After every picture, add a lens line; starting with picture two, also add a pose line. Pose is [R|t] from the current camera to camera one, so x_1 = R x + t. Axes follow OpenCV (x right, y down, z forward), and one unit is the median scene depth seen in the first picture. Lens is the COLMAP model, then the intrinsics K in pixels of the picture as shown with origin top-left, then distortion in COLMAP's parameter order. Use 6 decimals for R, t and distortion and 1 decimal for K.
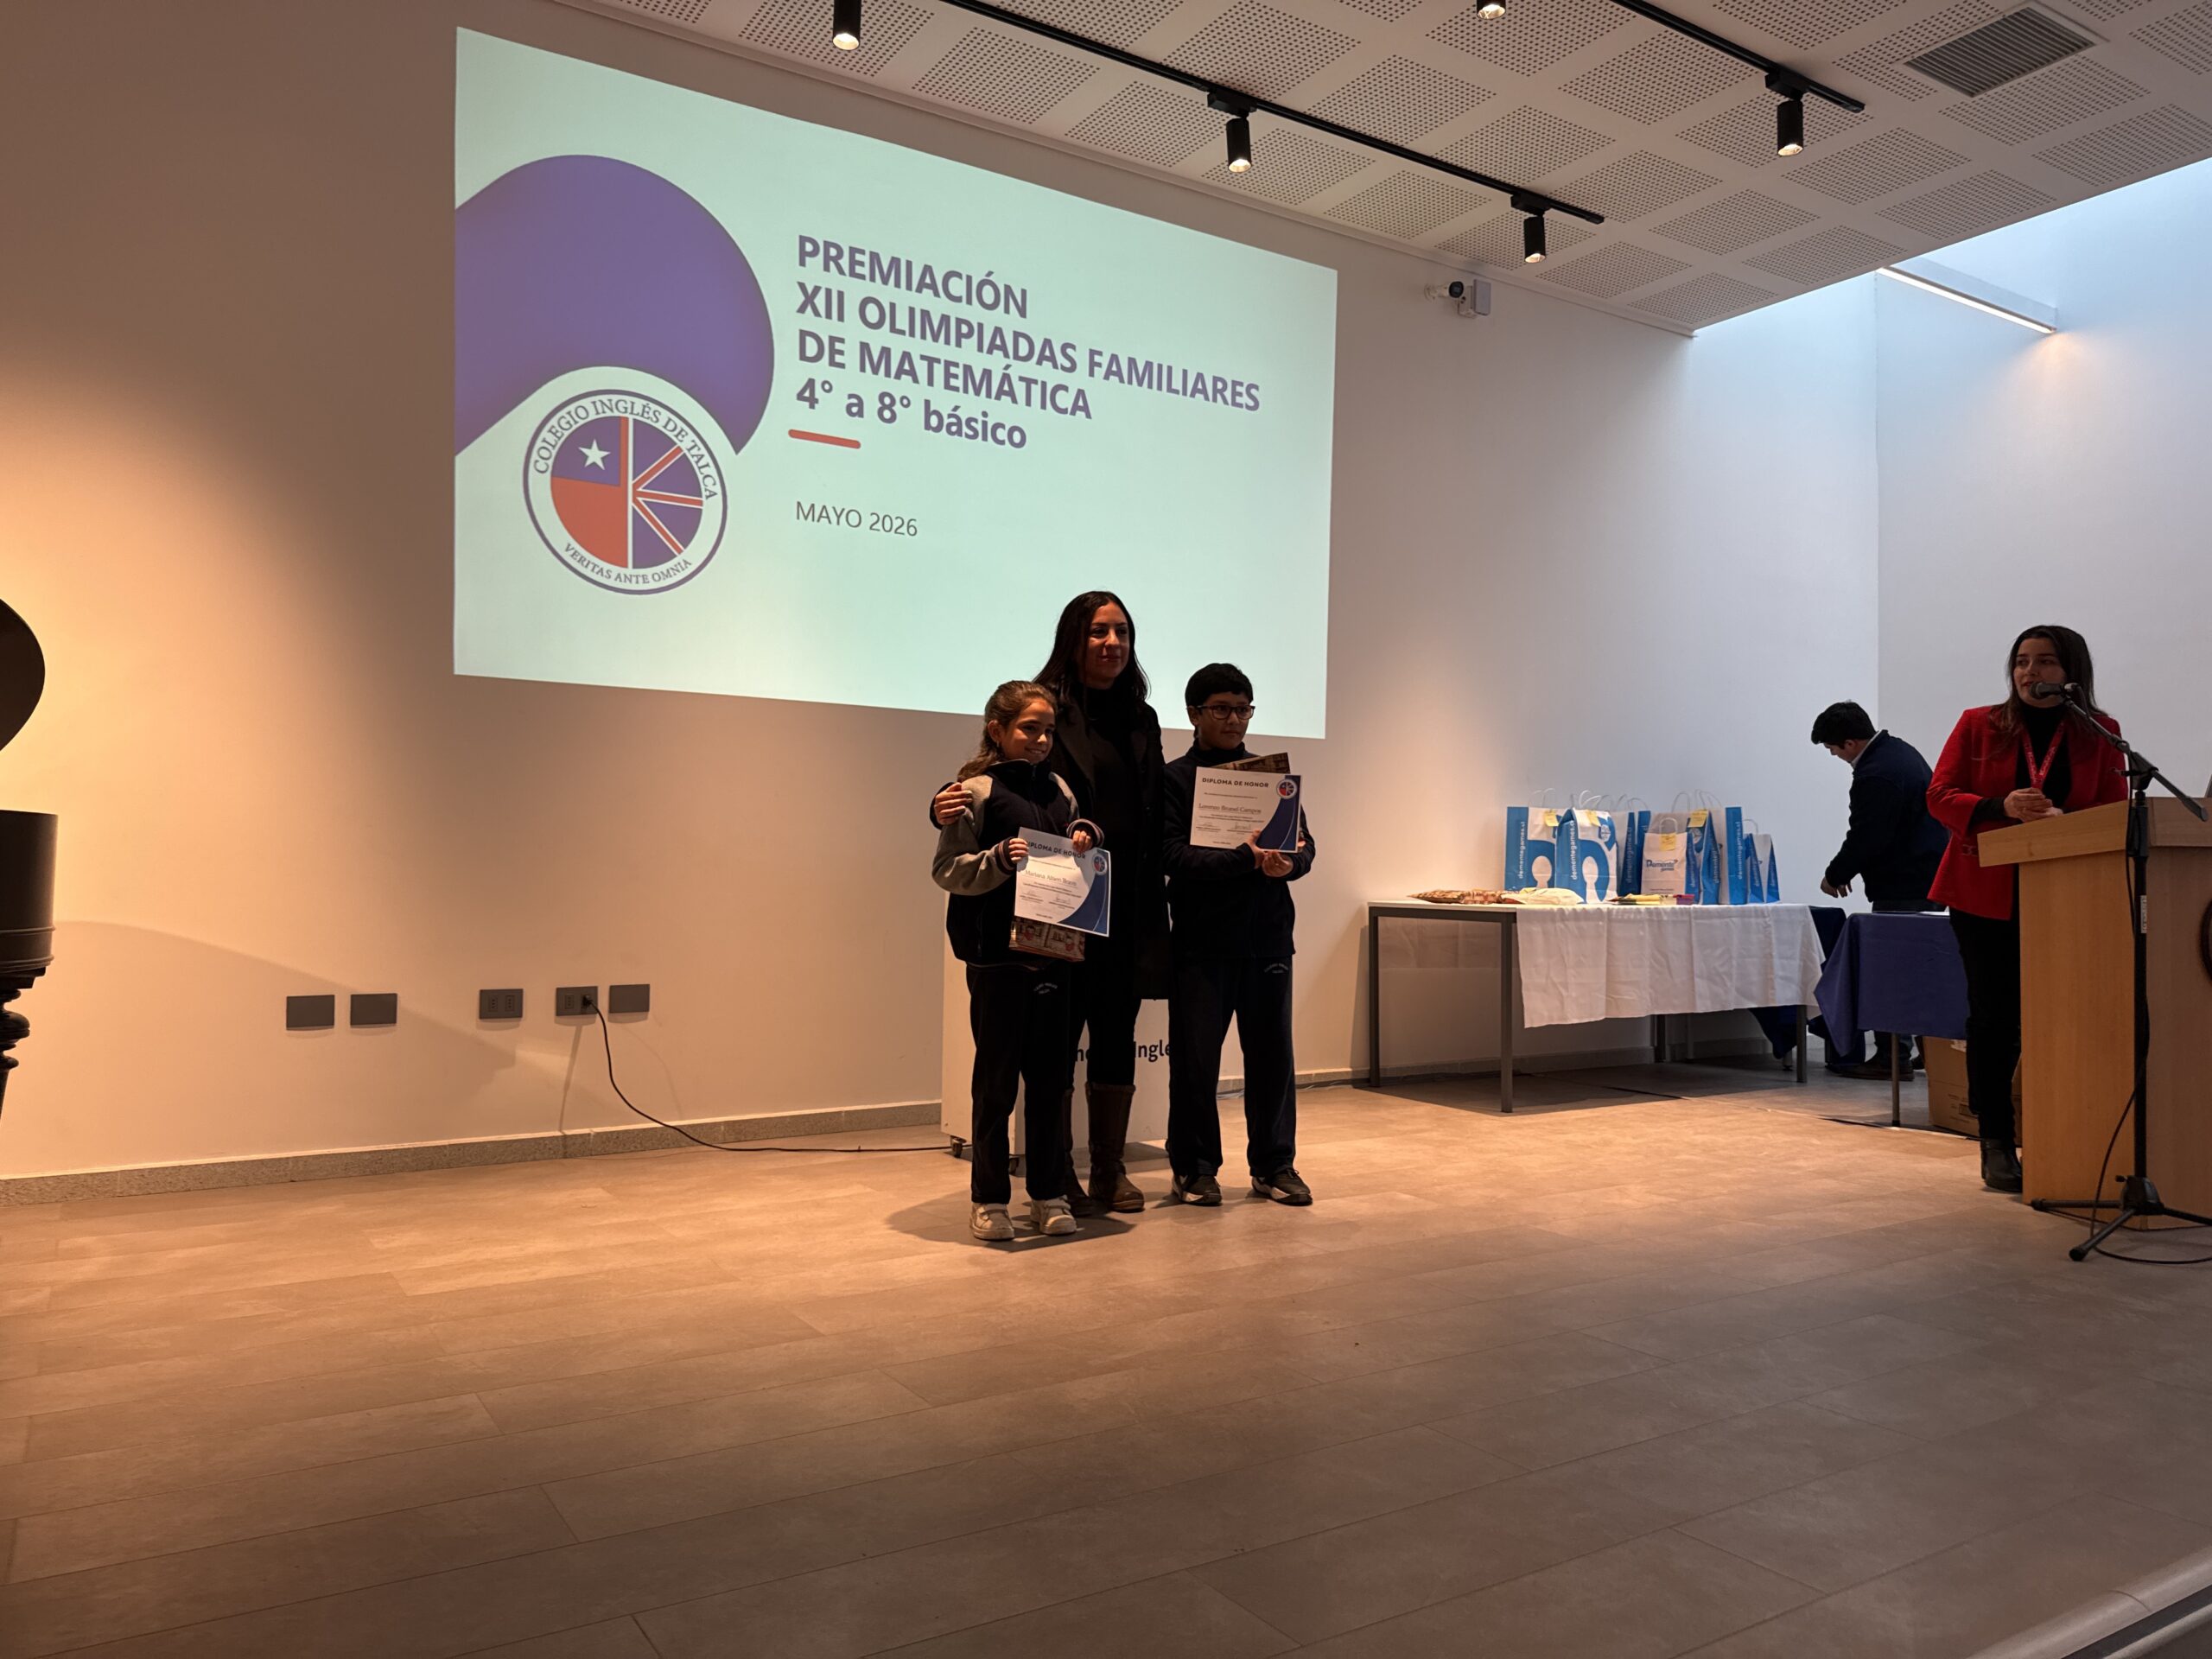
lens RADIAL K [[1536.4, 0, 1107.9], [0, 1536.4, 829.1], [0, 0, 1]] dist [0.141695, -0.218280]
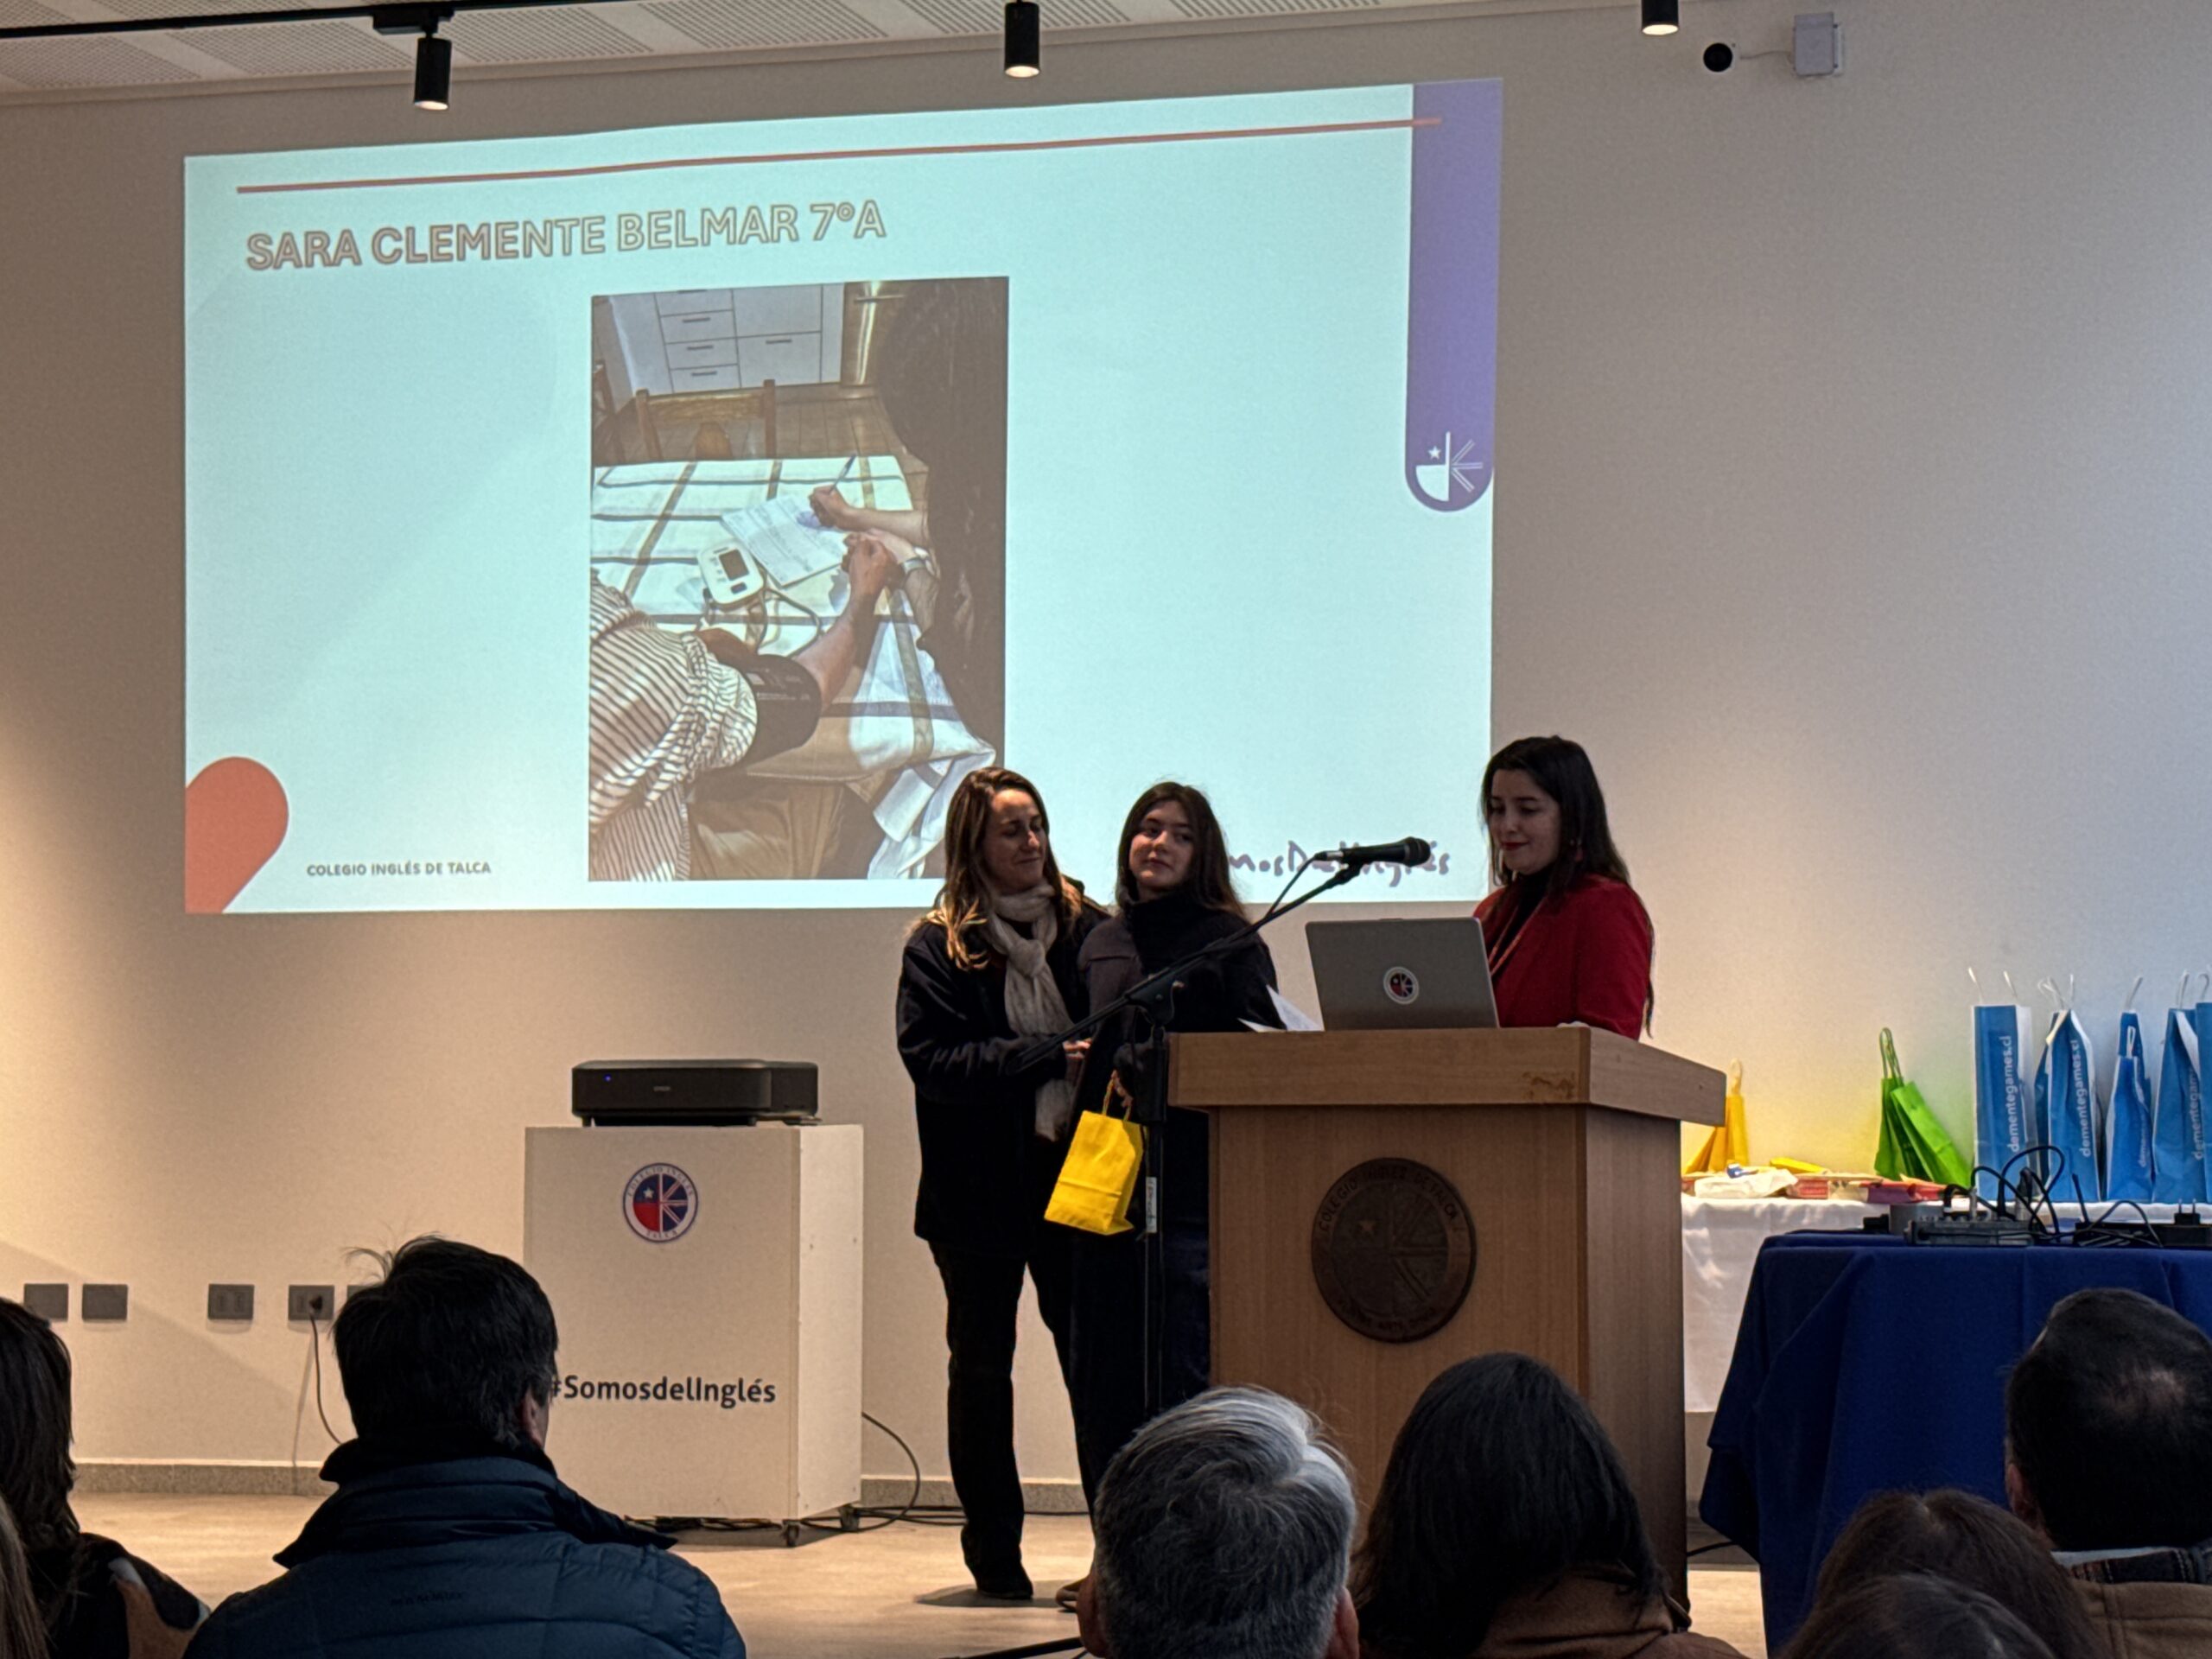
lens RADIAL K [[4578.5, 0, 1108.3], [0, 4578.5, 812.0], [0, 0, 1]] dist [0.134826, 0.091579]
pose [[0.668216, -0.054884, -0.741940, 1.517017], [0.027115, 0.998409, -0.049435, -0.013655], [0.743473, 0.012916, 0.668641, -0.264517]]
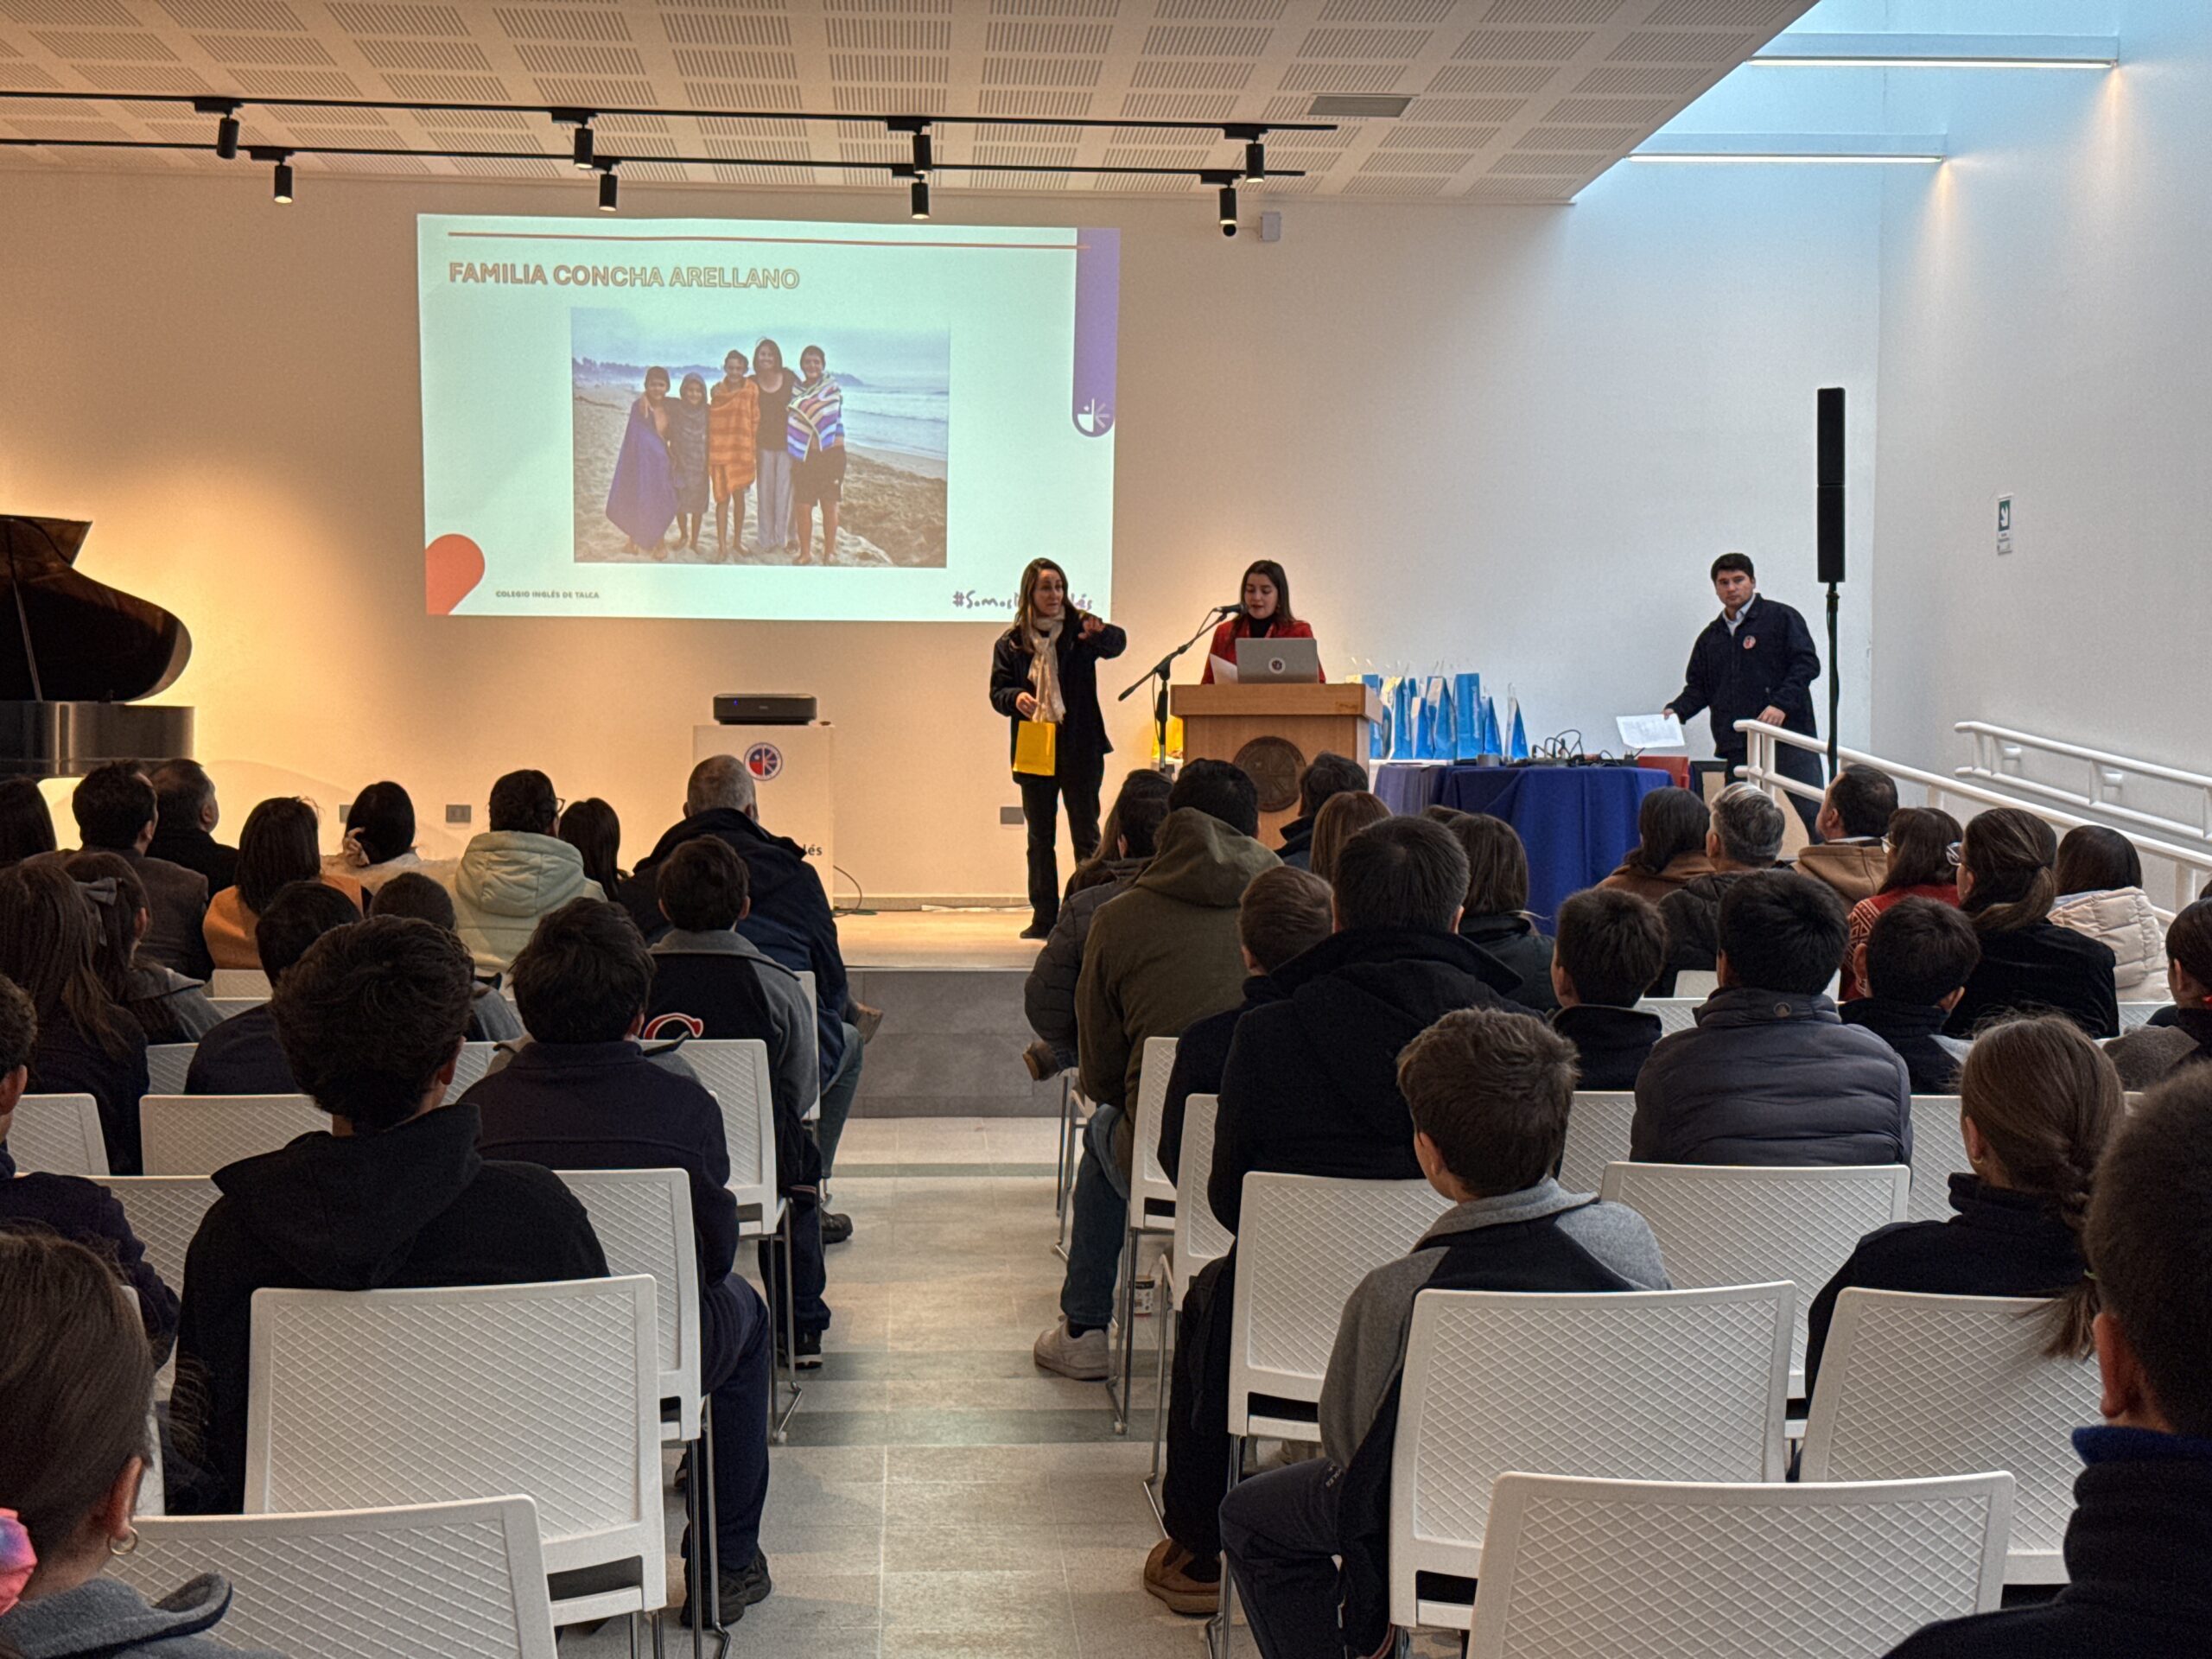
lens RADIAL K [[3129.7, 0, 1116.6], [0, 3129.7, 832.2], [0, 0, 1]] dist [0.165962, -0.140794]
pose [[0.879135, 0.011432, -0.476435, 1.538426], [0.016123, 0.998427, 0.053708, -0.030812], [0.476300, -0.054898, 0.877568, -1.352713]]
